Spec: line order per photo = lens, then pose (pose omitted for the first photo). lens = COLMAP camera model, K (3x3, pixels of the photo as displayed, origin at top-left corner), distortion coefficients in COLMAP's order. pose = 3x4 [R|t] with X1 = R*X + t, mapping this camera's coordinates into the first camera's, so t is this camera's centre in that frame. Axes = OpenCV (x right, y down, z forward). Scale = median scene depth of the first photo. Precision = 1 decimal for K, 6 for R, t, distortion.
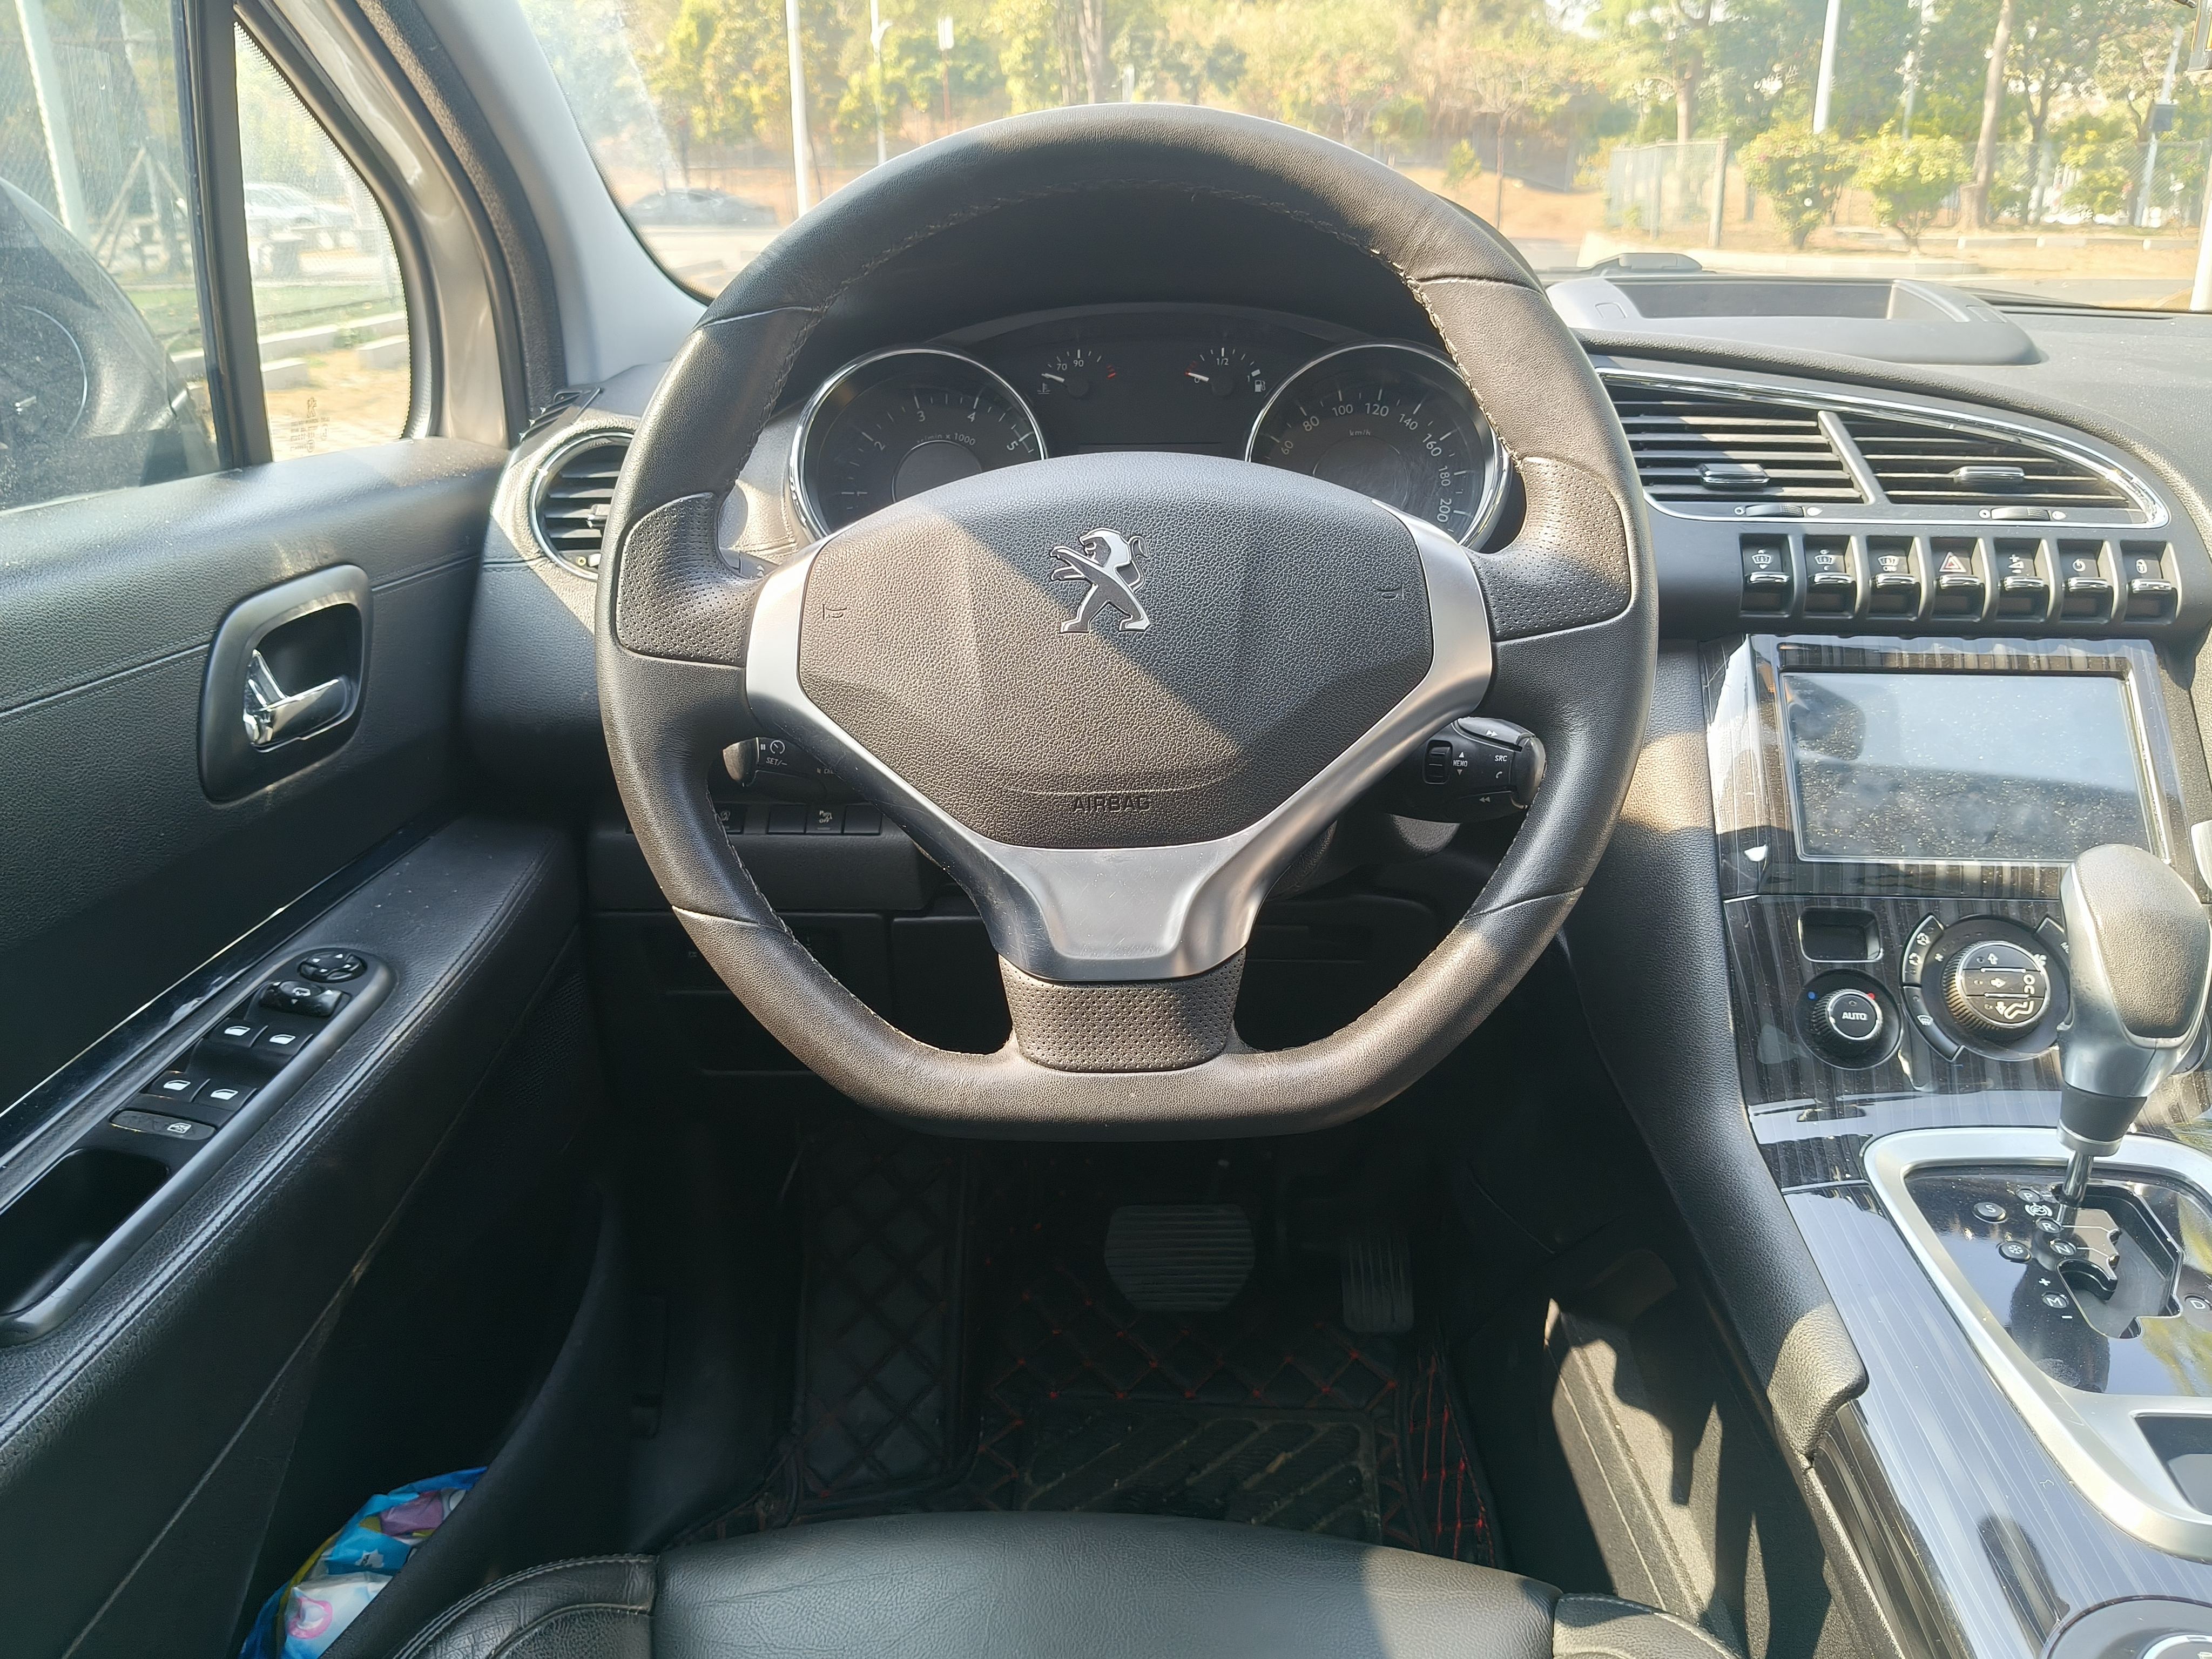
lens RADIAL K [[1717.7, 0, 1100.0], [0, 1717.7, 760.6], [0, 0, 1]] dist [-0.034140, -0.008637]
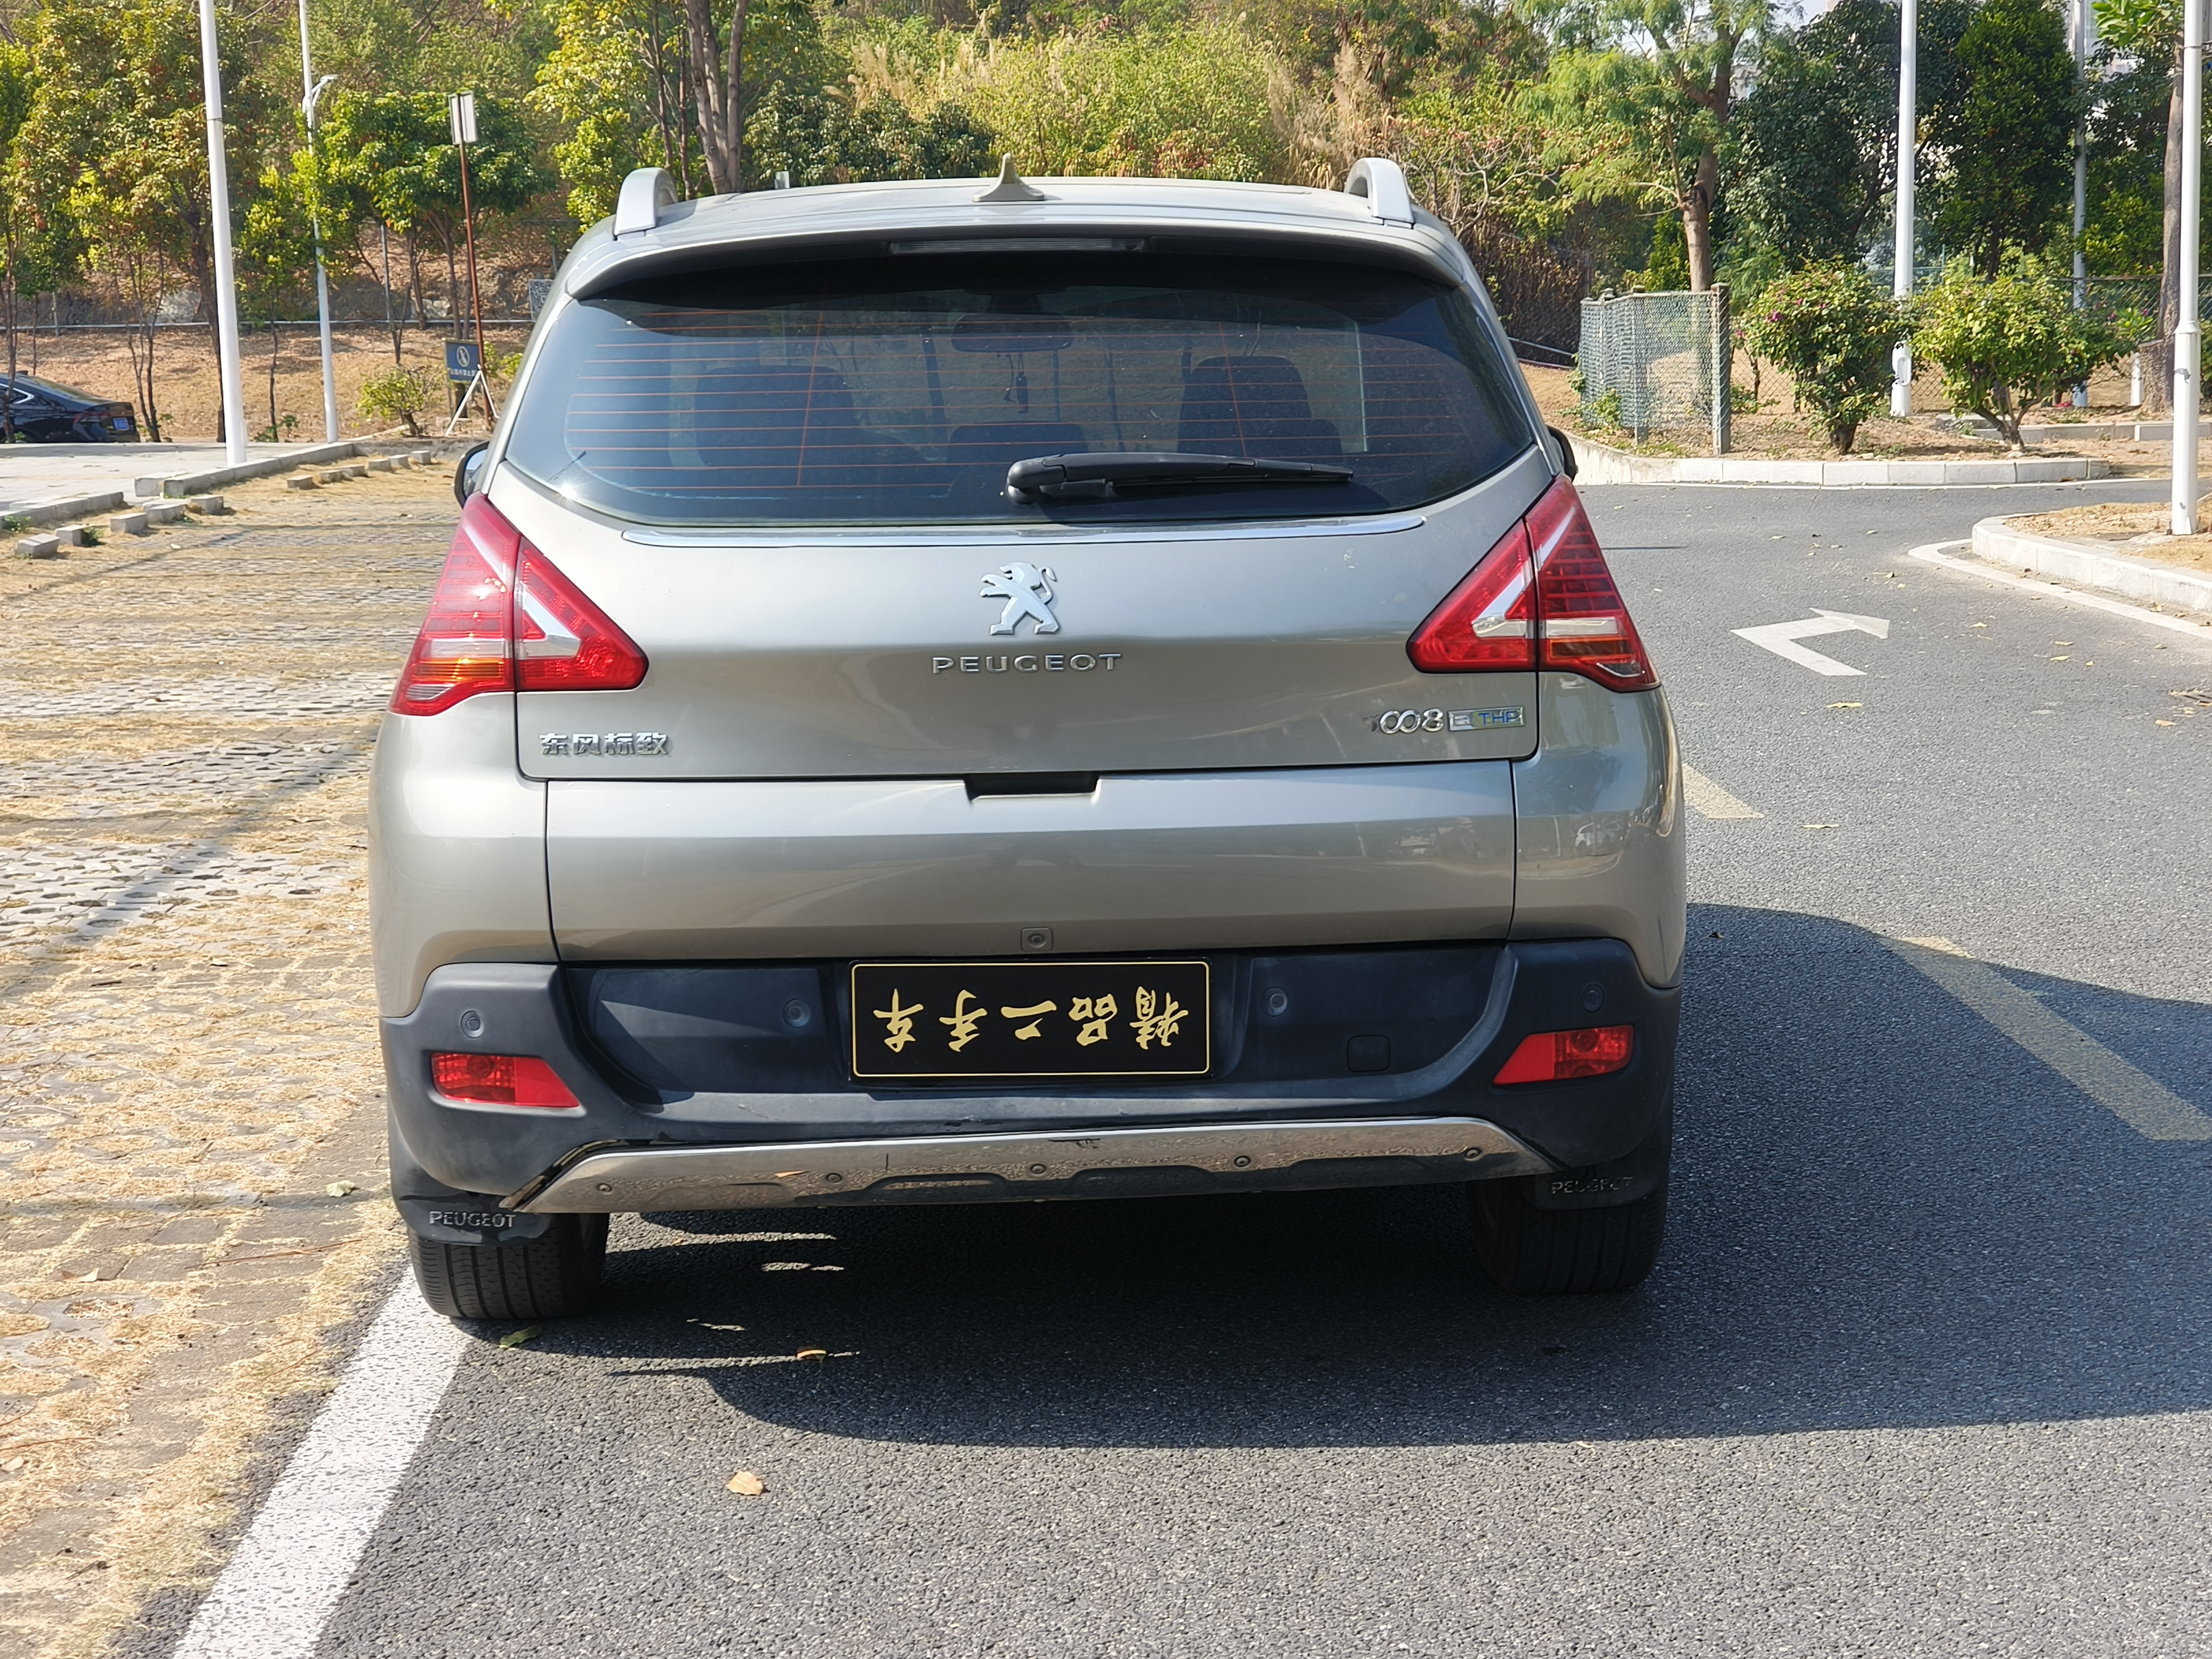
lens RADIAL K [[3581.0, 0, 1135.6], [0, 3581.0, 886.1], [0, 0, 1]] dist [0.317921, -1.456347]
pose [[0.993691, -0.028313, 0.108520, -0.173813], [0.047091, 0.983512, -0.174606, 2.103347], [-0.101788, 0.178615, 0.978640, -6.851262]]
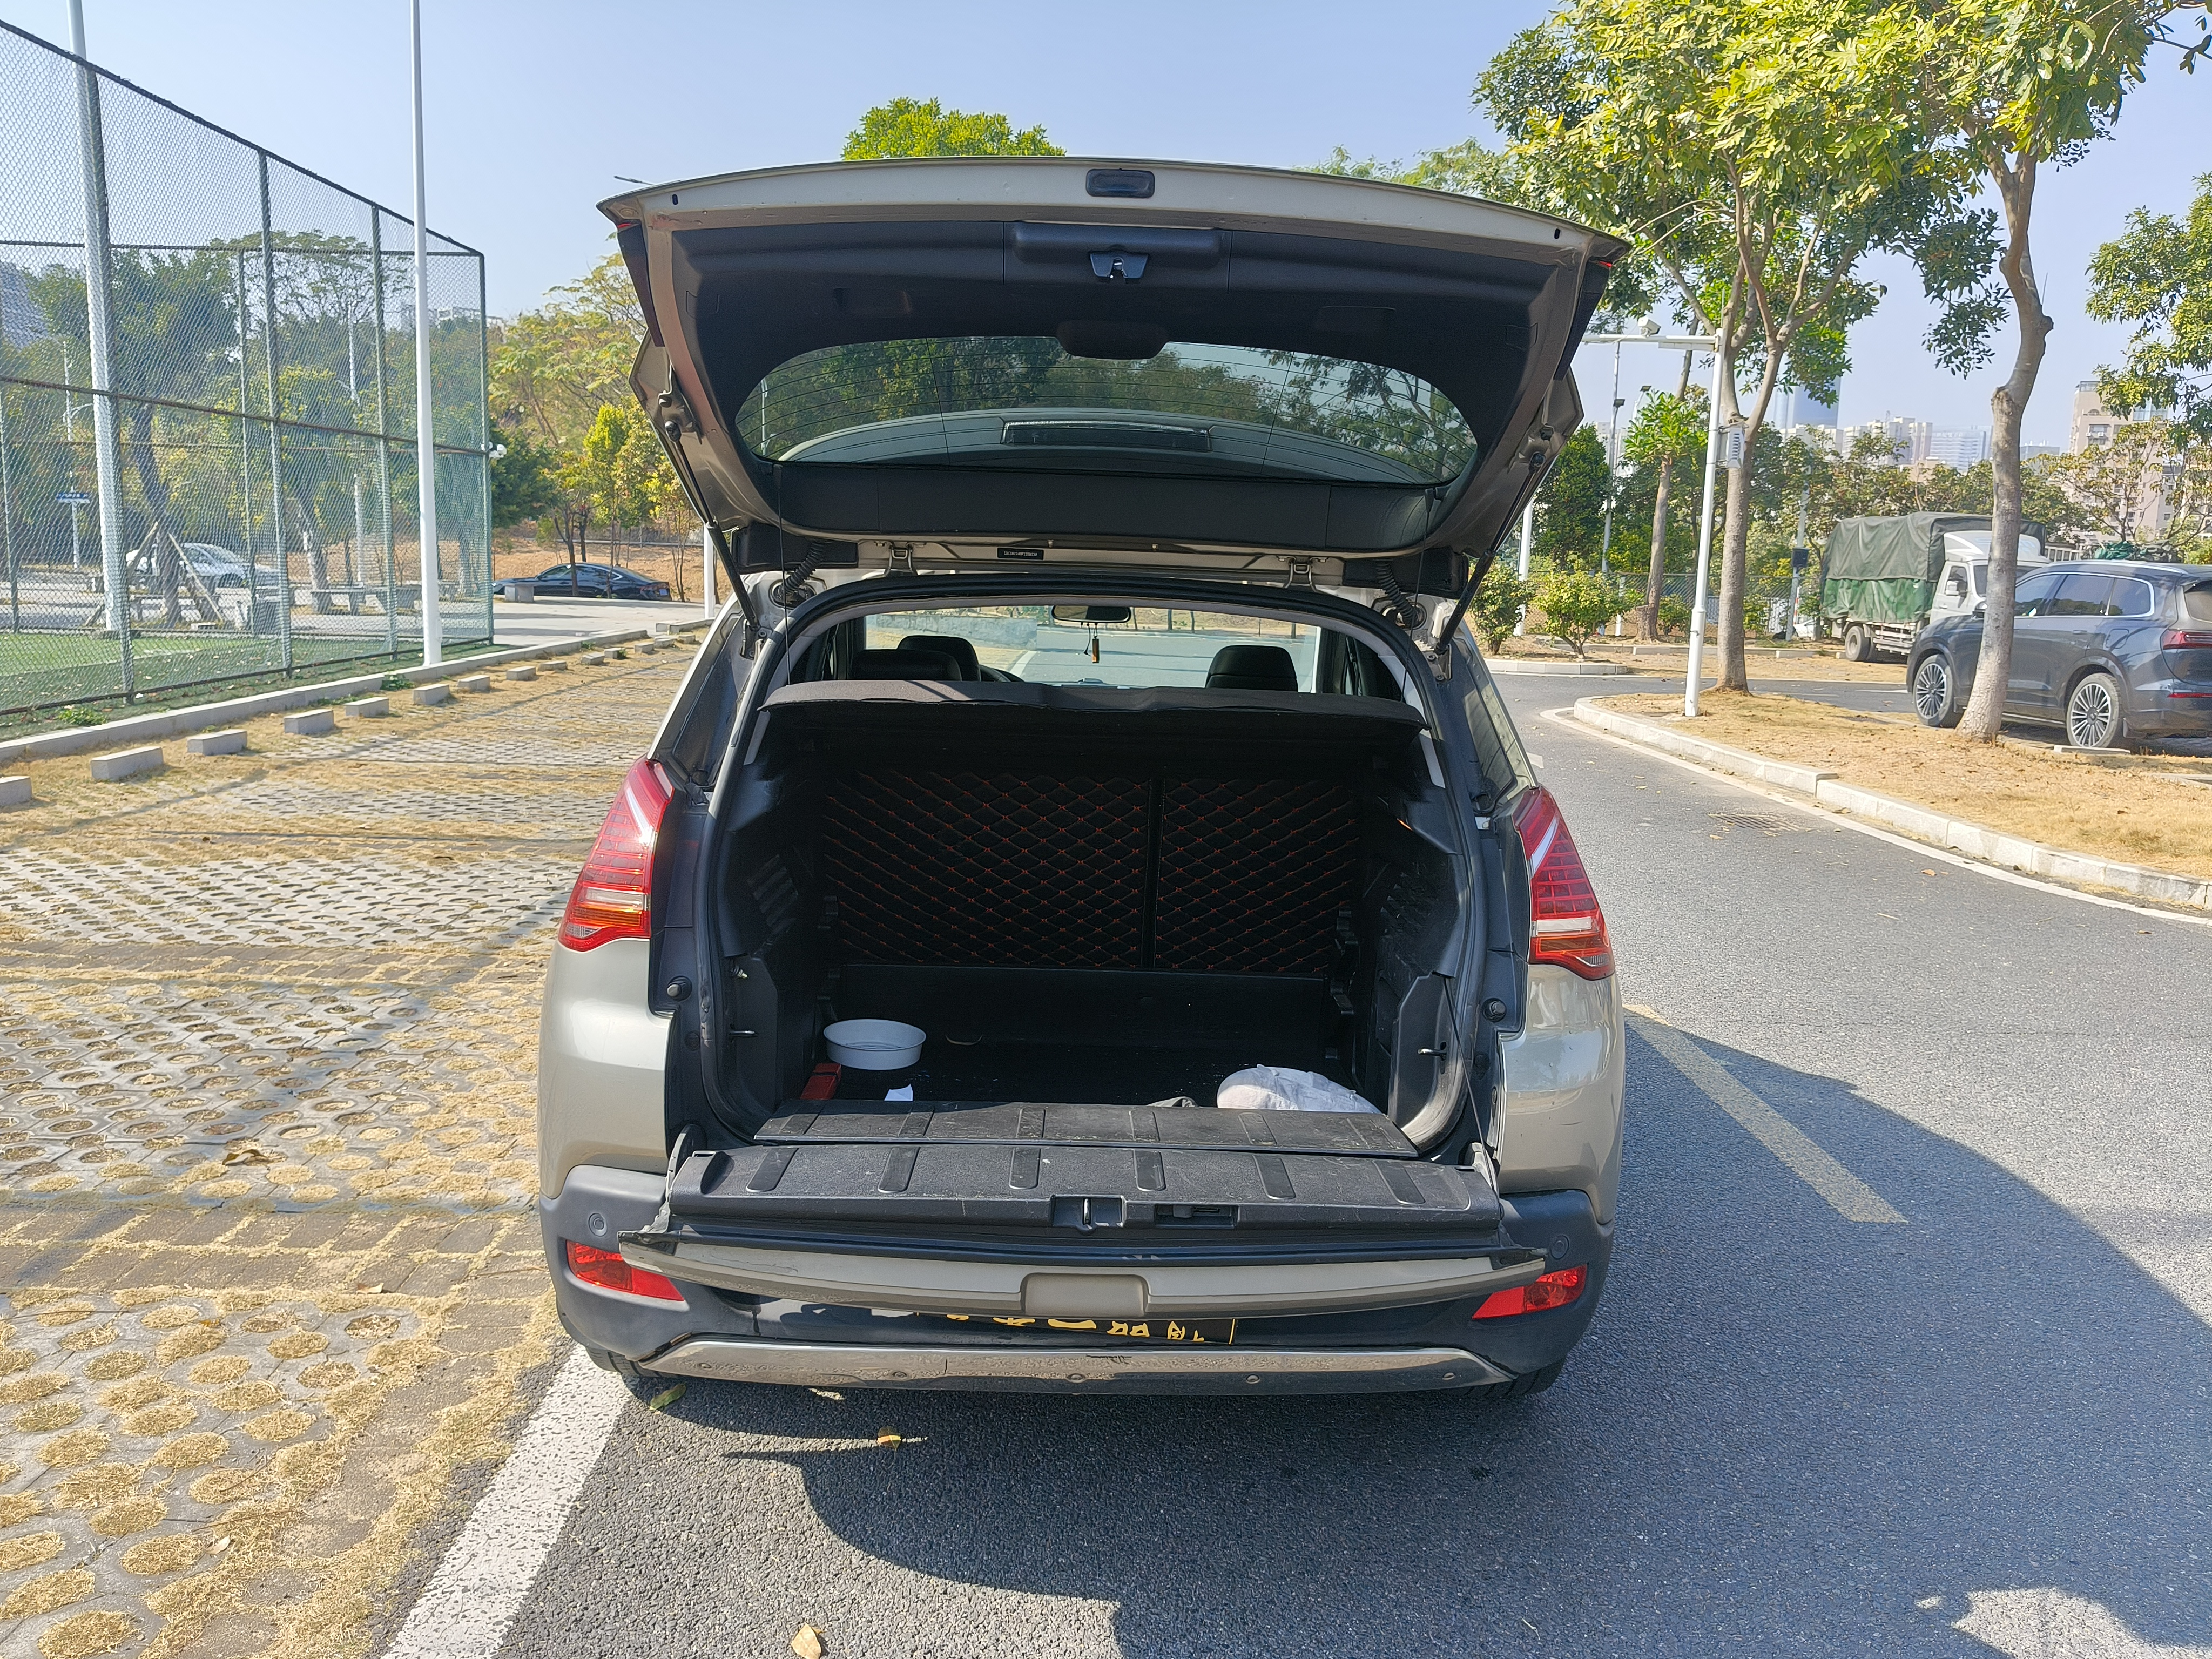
lens RADIAL K [[1648.6, 0, 1106.0], [0, 1648.6, 829.5], [0, 0, 1]] dist [0.082581, -0.196513]
pose [[0.995221, 0.024979, 0.094403, 0.002809], [-0.008675, 0.985523, -0.169318, 1.169650], [-0.097266, 0.167690, 0.981030, -4.573733]]
